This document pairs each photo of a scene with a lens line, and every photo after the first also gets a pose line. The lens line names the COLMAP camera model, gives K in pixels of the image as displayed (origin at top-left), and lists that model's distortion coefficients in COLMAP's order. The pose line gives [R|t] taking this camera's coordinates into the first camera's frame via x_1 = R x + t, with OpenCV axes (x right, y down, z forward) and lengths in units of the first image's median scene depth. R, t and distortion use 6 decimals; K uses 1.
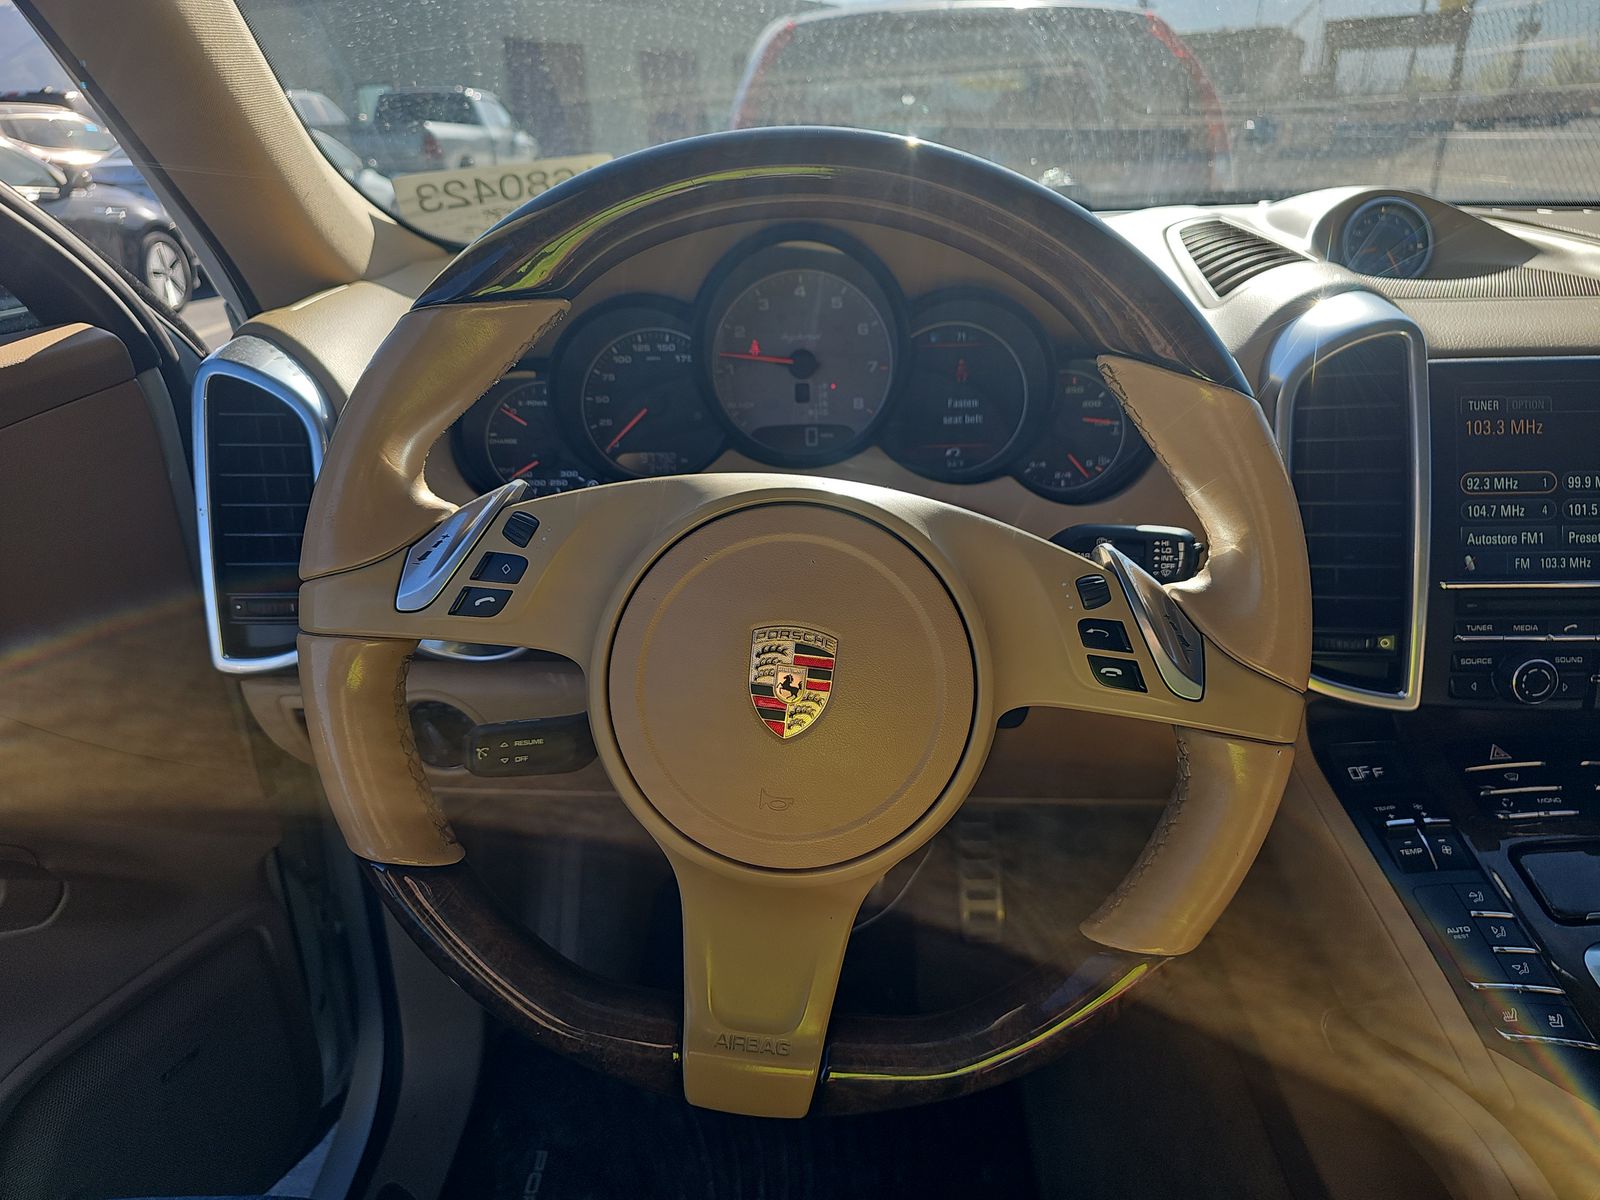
lens RADIAL K [[1039.0, 0, 798.3], [0, 1039.0, 604.8], [0, 0, 1]] dist [0.078994, -0.114763]
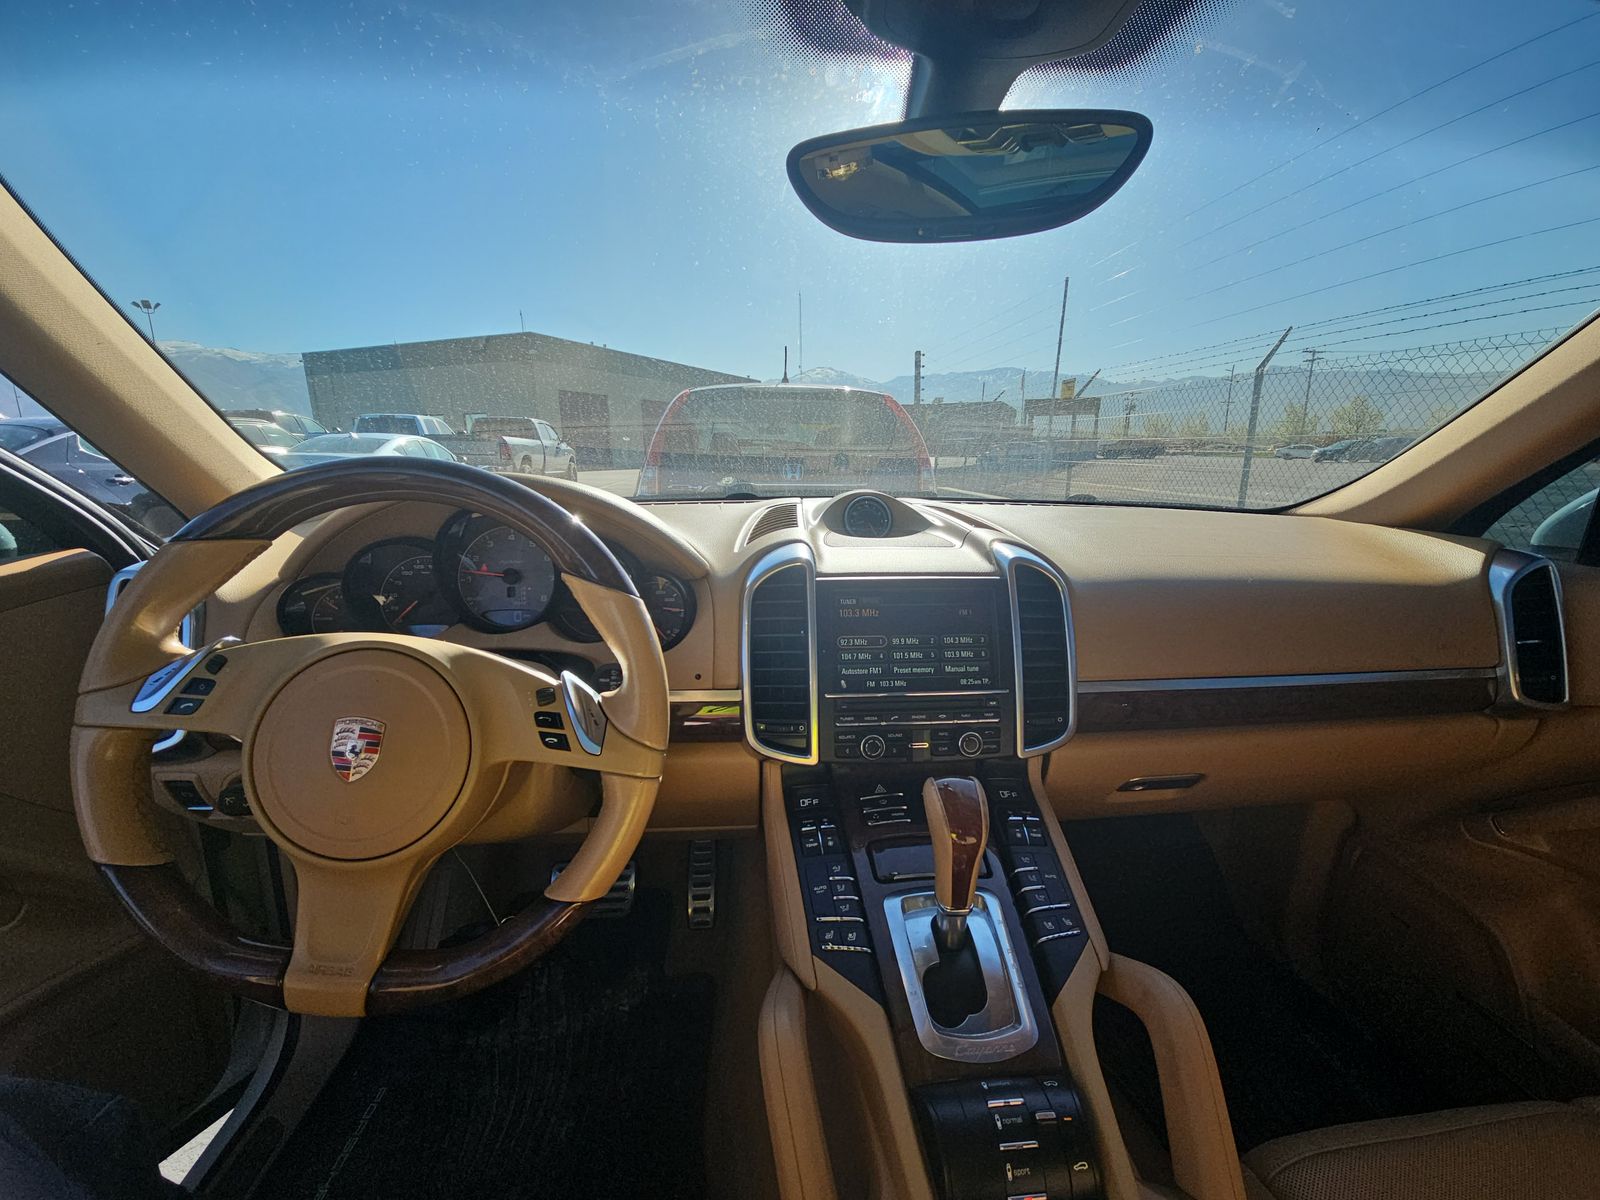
lens RADIAL K [[643.4, 0, 804.2], [0, 643.4, 618.3], [0, 0, 1]] dist [-0.000588, -0.000214]
pose [[0.993715, 0.003626, 0.111883, 0.439822], [0.014832, 0.986399, -0.163698, 0.031590], [-0.110955, 0.164329, 0.980145, -0.139434]]
